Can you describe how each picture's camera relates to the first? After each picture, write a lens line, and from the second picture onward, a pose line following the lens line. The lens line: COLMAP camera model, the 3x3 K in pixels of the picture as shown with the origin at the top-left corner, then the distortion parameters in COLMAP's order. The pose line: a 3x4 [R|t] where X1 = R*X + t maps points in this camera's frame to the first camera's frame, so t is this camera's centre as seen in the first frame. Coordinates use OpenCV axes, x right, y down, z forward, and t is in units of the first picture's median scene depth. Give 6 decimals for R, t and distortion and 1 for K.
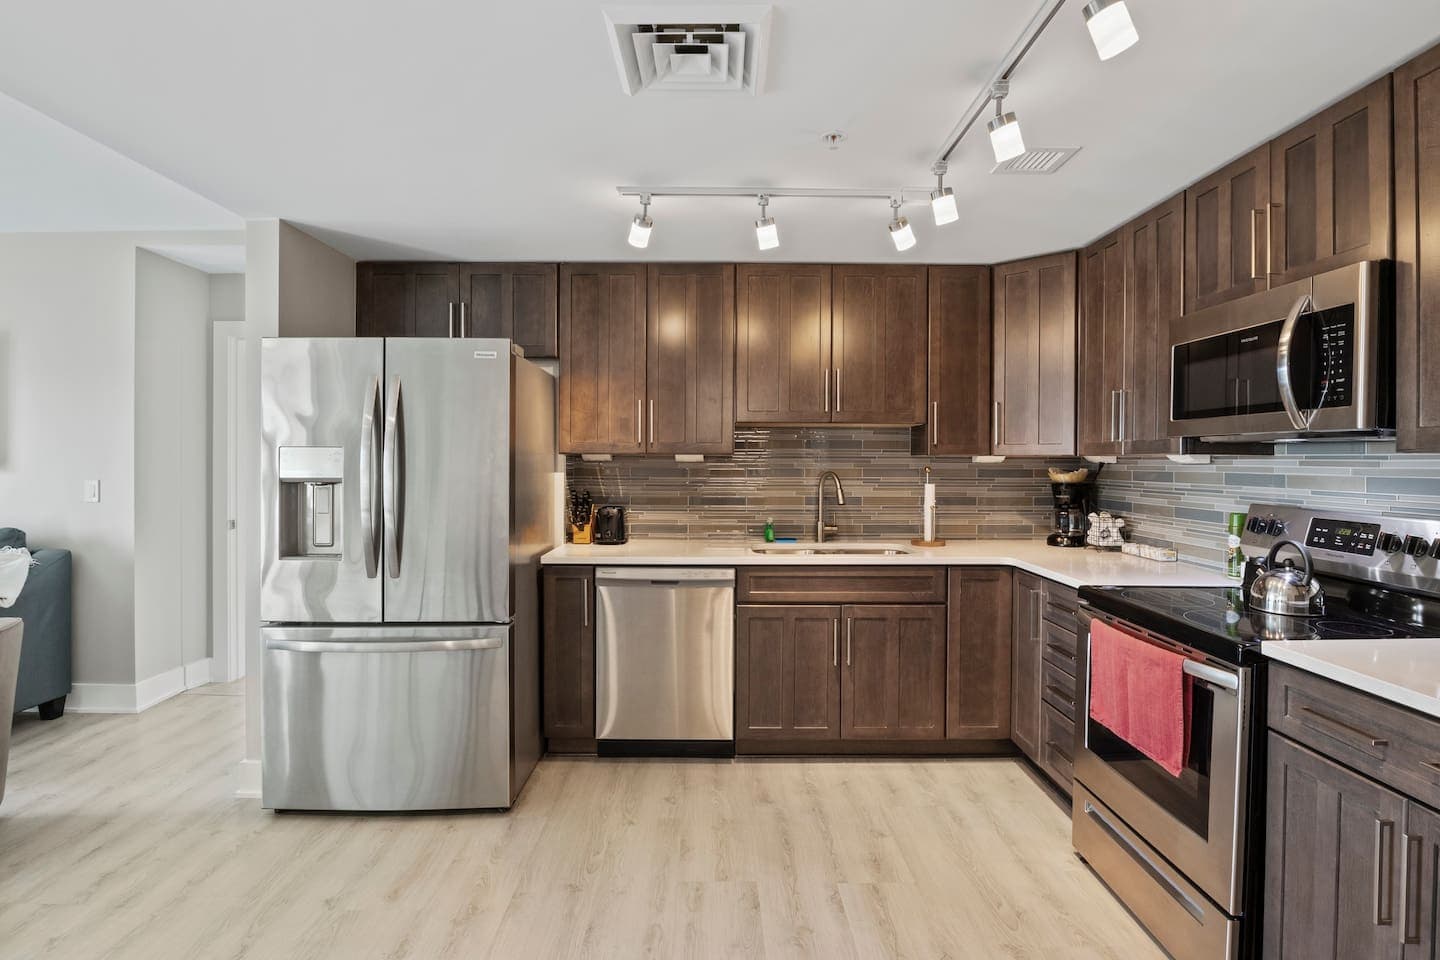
lens RADIAL K [[721.0, 0, 728.9], [0, 721.0, 462.3], [0, 0, 1]] dist [-0.016613, -0.007827]
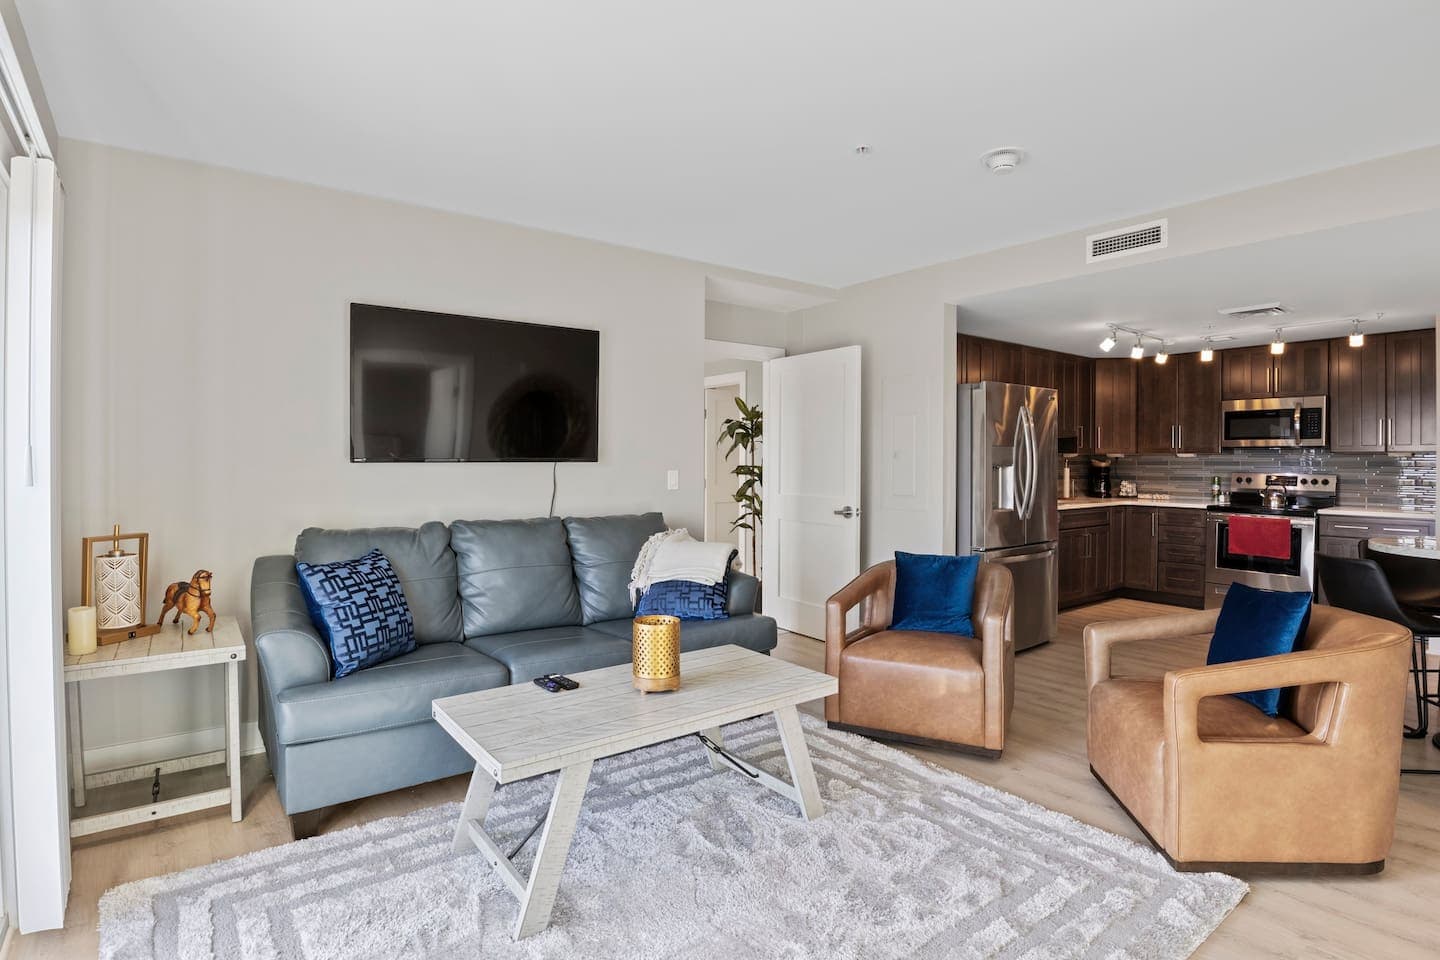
lens RADIAL K [[721.0, 0, 721.3], [0, 721.0, 469.5], [0, 0, 1]] dist [-0.016613, -0.007827]
pose [[0.804285, -0.007629, 0.594195, -1.855979], [0.002430, 0.999951, 0.009549, 0.014329], [-0.594239, -0.006236, 0.804264, -0.004658]]
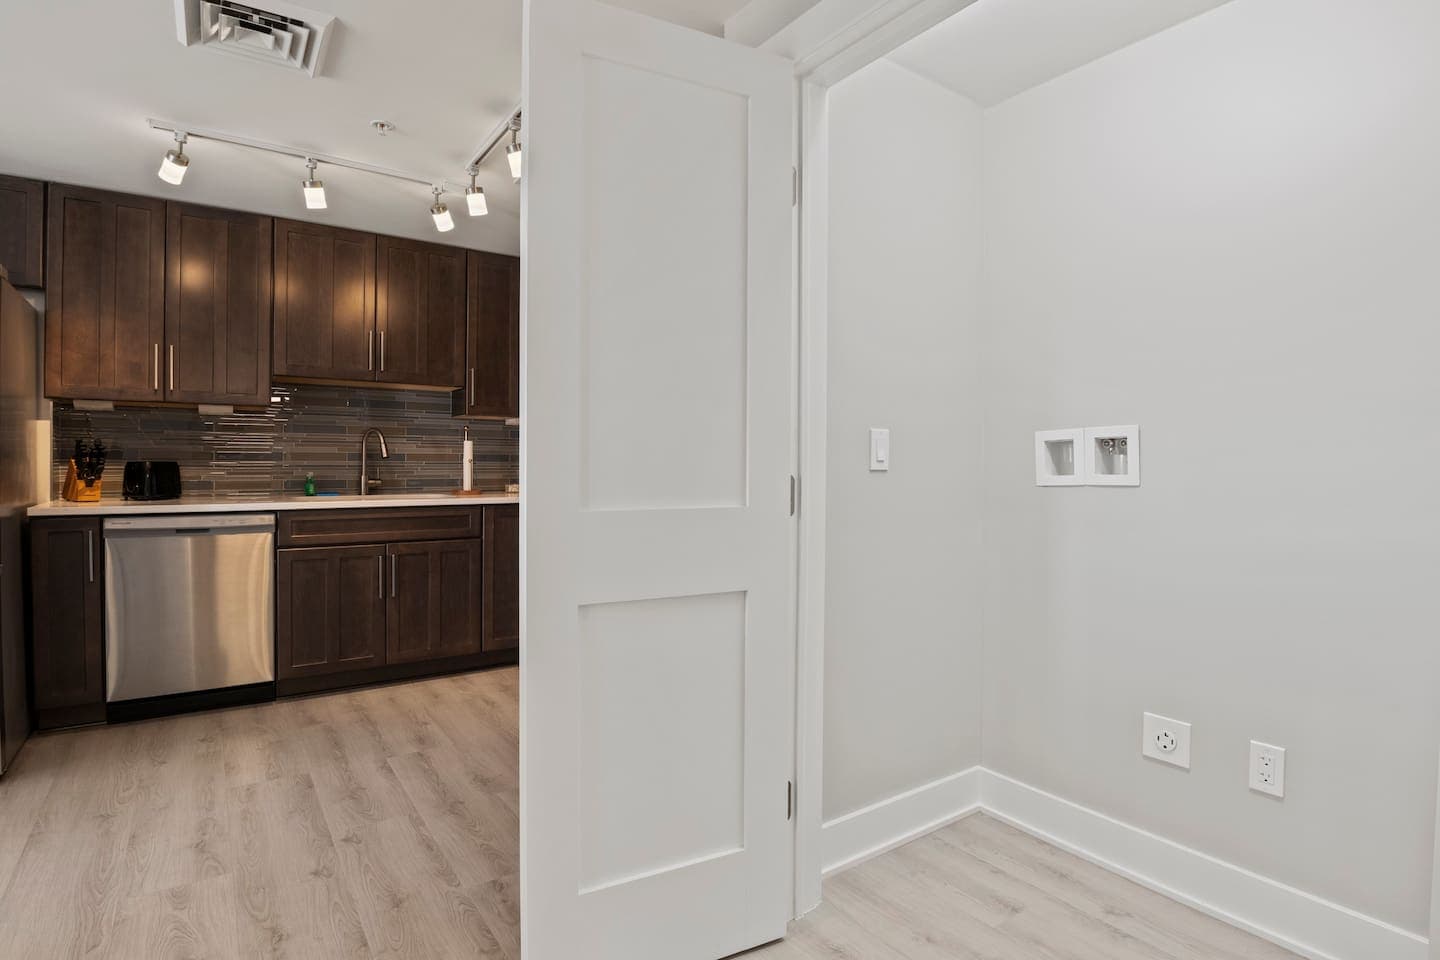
lens RADIAL K [[721.0, 0, 720.4], [0, 721.0, 471.4], [0, 0, 1]] dist [-0.016613, -0.007827]
pose [[0.826992, -0.004827, 0.562193, -0.039440], [-0.004297, 0.999880, 0.014907, 0.067963], [-0.562198, -0.014744, 0.826871, -0.203540]]
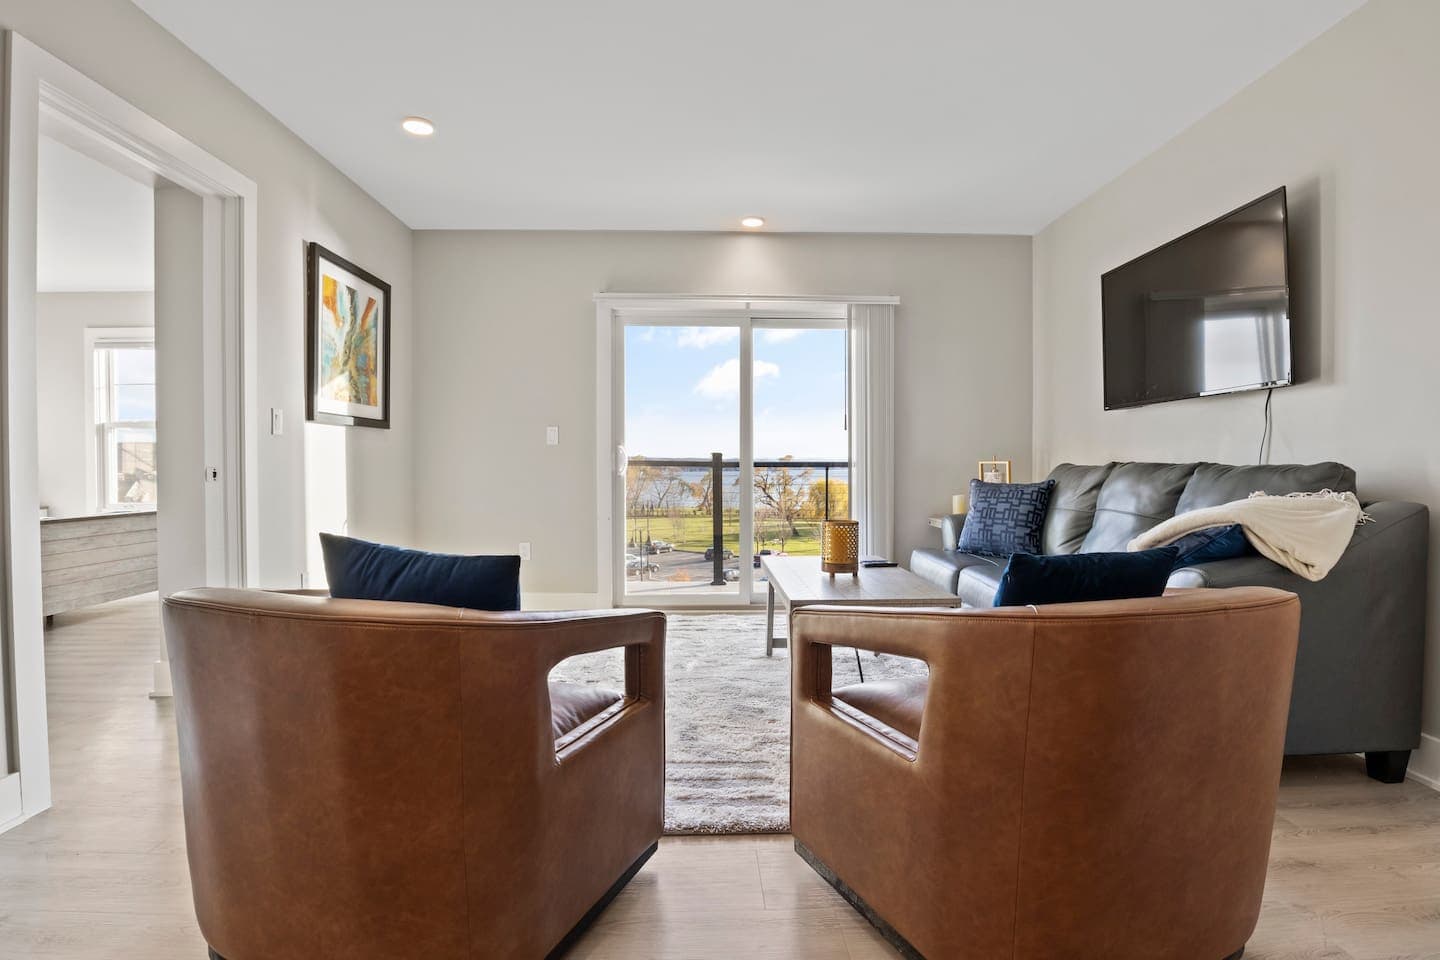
lens RADIAL K [[721.0, 0, 721.3], [0, 721.0, 476.7], [0, 0, 1]] dist [-0.016613, -0.007827]
pose [[0.014015, 0.012607, -0.999822, -0.431643], [0.000052, 0.999920, 0.012609, 0.111146], [0.999902, -0.000228, 0.014013, 0.487818]]
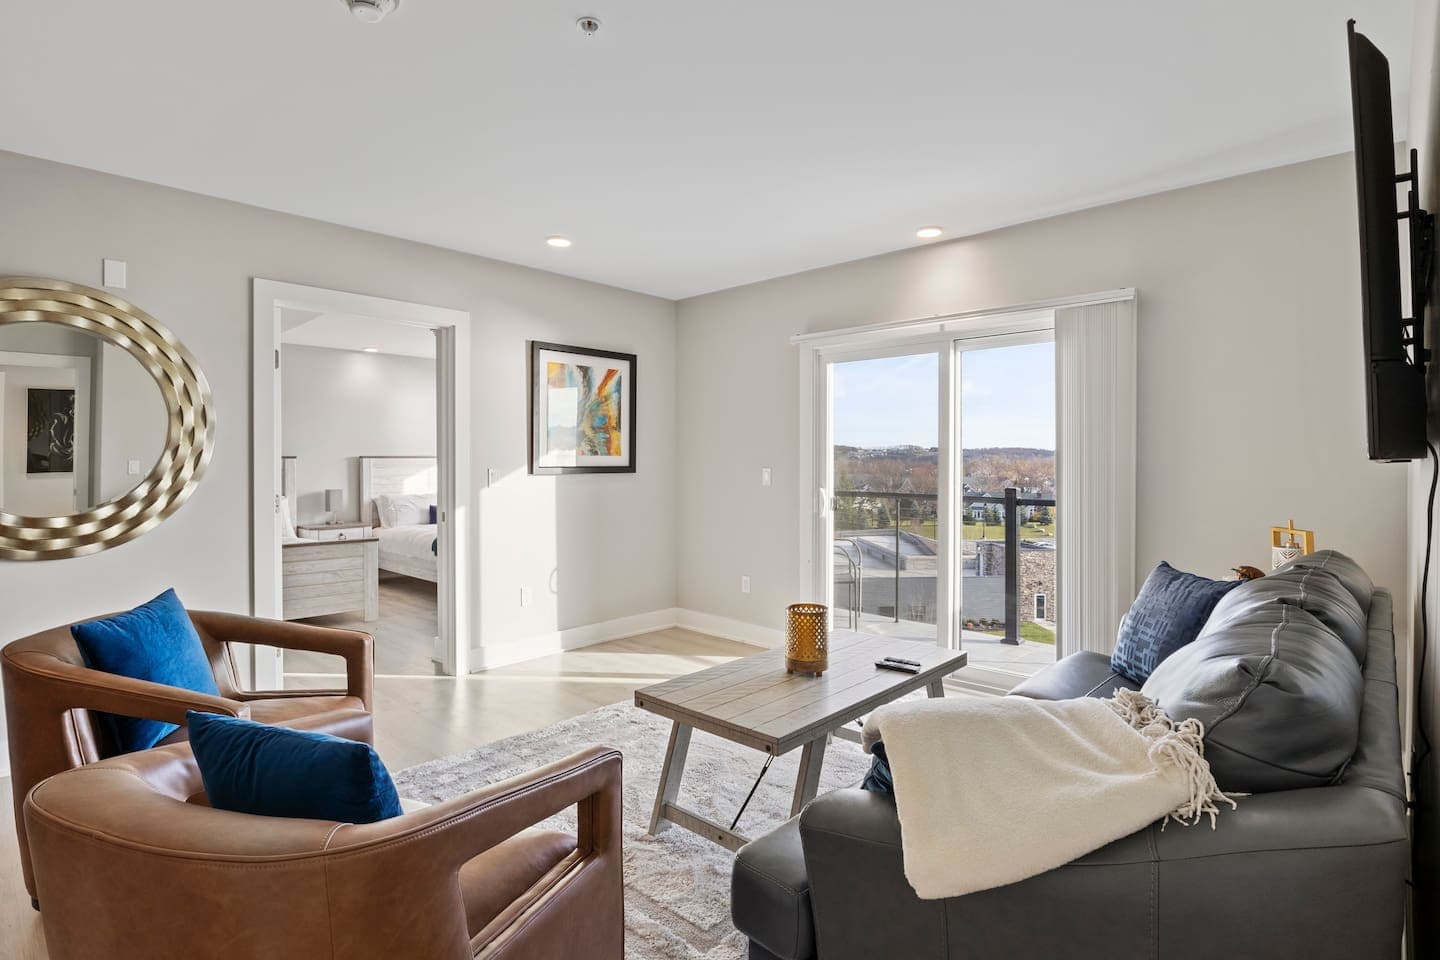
lens RADIAL K [[721.0, 0, 725.0], [0, 721.0, 481.8], [0, 0, 1]] dist [-0.016613, -0.007827]
pose [[-0.693774, 0.013438, -0.720068, -0.753482], [-0.004578, 0.999723, 0.023067, 0.016989], [0.720179, 0.019300, -0.693520, 1.198308]]
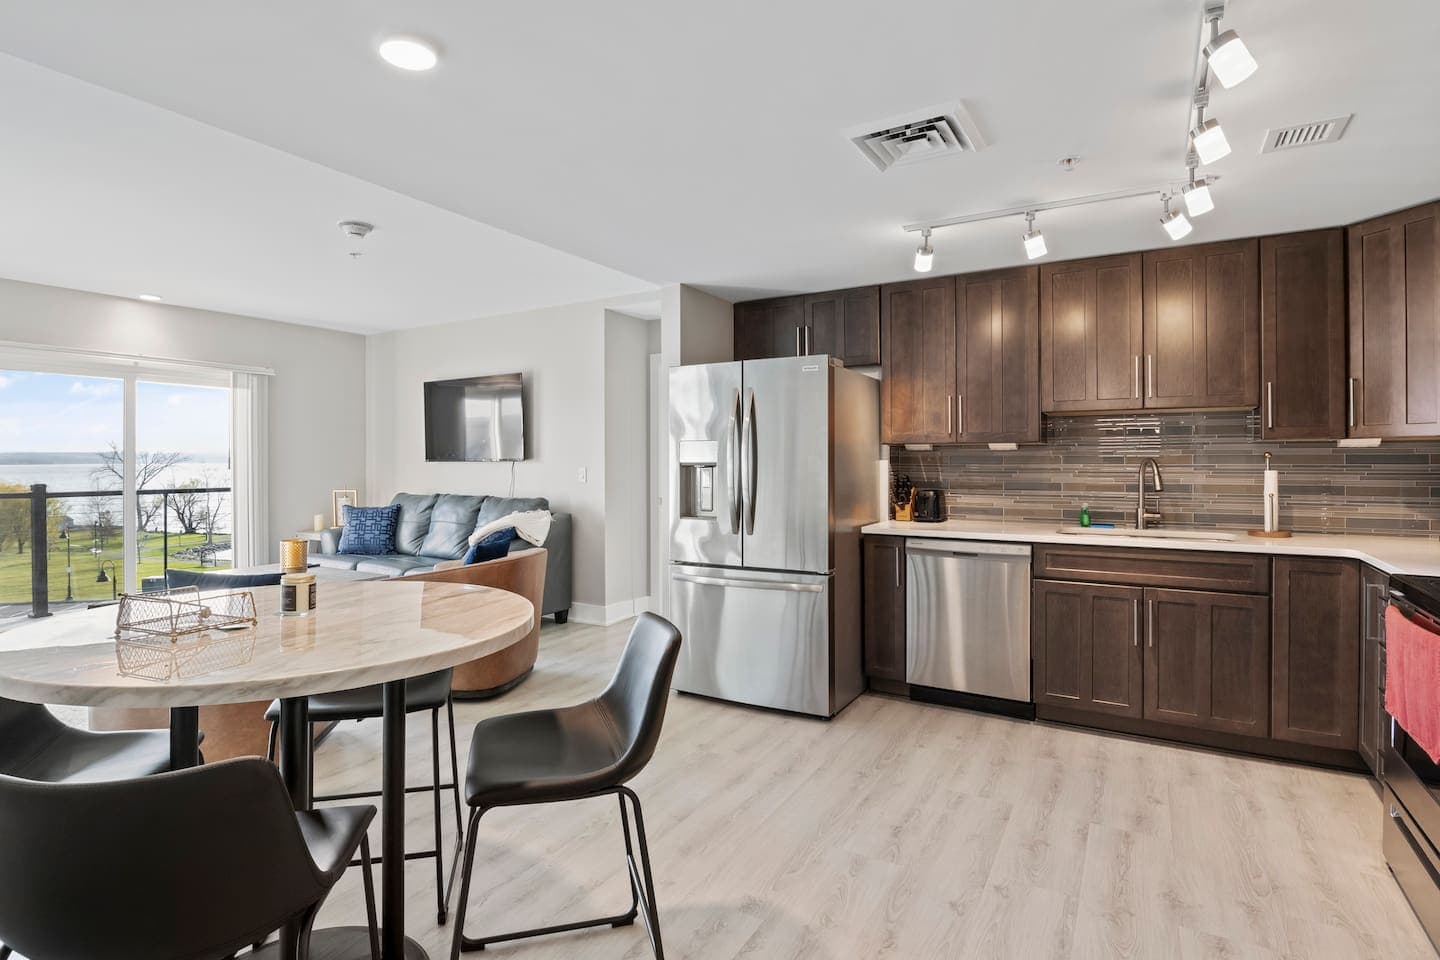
lens RADIAL K [[721.0, 0, 719.6], [0, 721.0, 459.6], [0, 0, 1]] dist [-0.016613, -0.007827]
pose [[0.851547, -0.005786, -0.524246, 0.176978], [0.004796, 0.999983, -0.003247, 0.017780], [0.524256, 0.000250, 0.851561, -0.177080]]
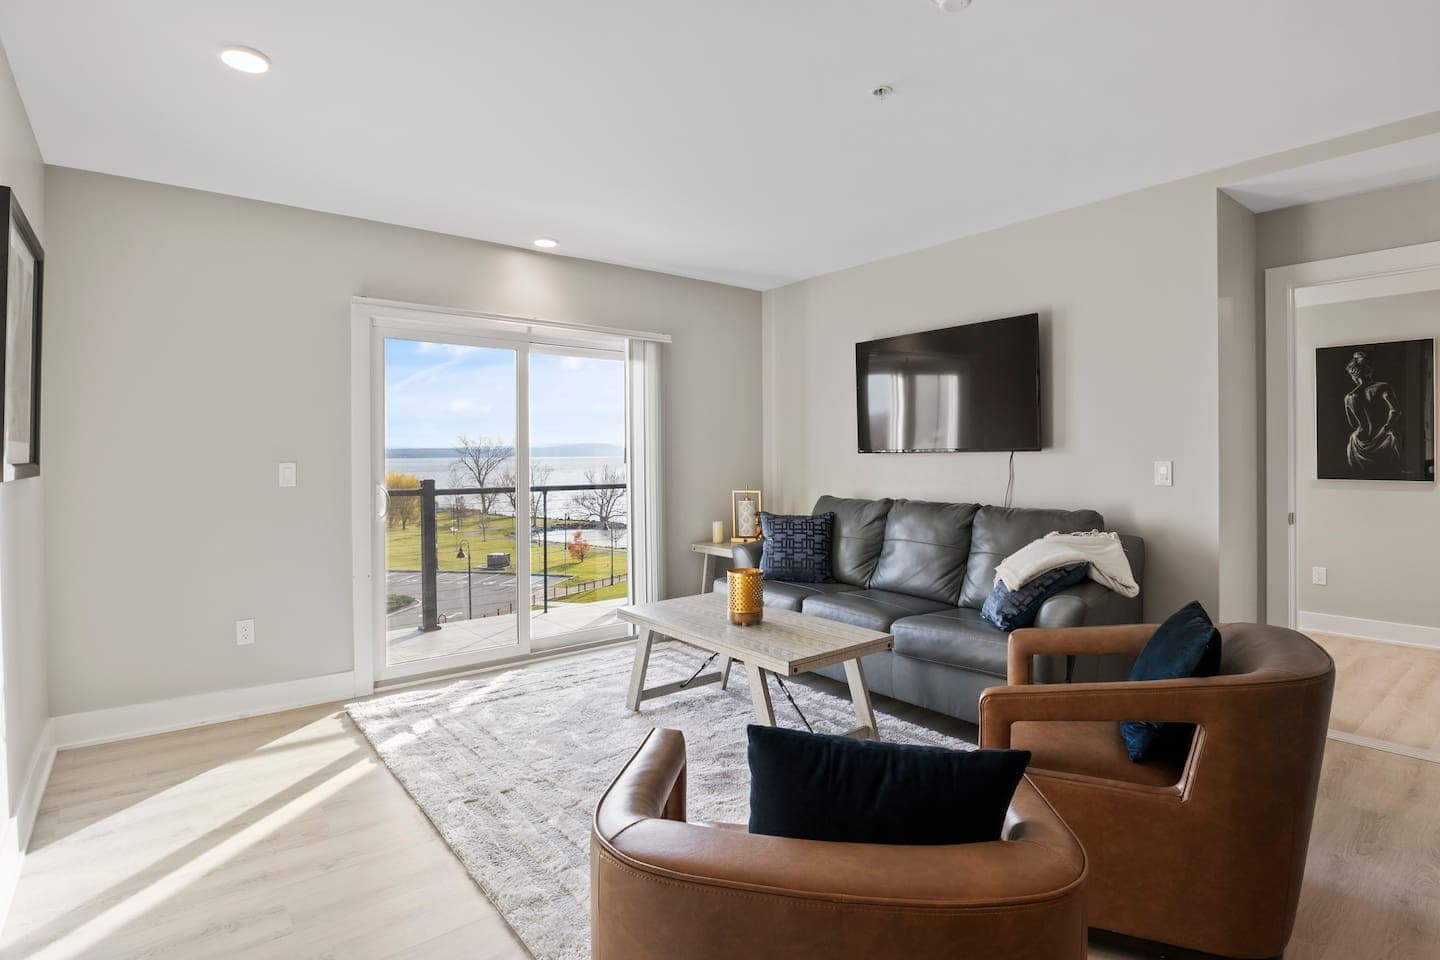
lens RADIAL K [[721.0, 0, 716.1], [0, 721.0, 463.6], [0, 0, 1]] dist [-0.016613, -0.007827]
pose [[0.603223, 0.002534, -0.797569, -0.623826], [0.007953, 0.999926, 0.009192, 0.018530], [0.797533, -0.011888, 0.603158, -0.000221]]
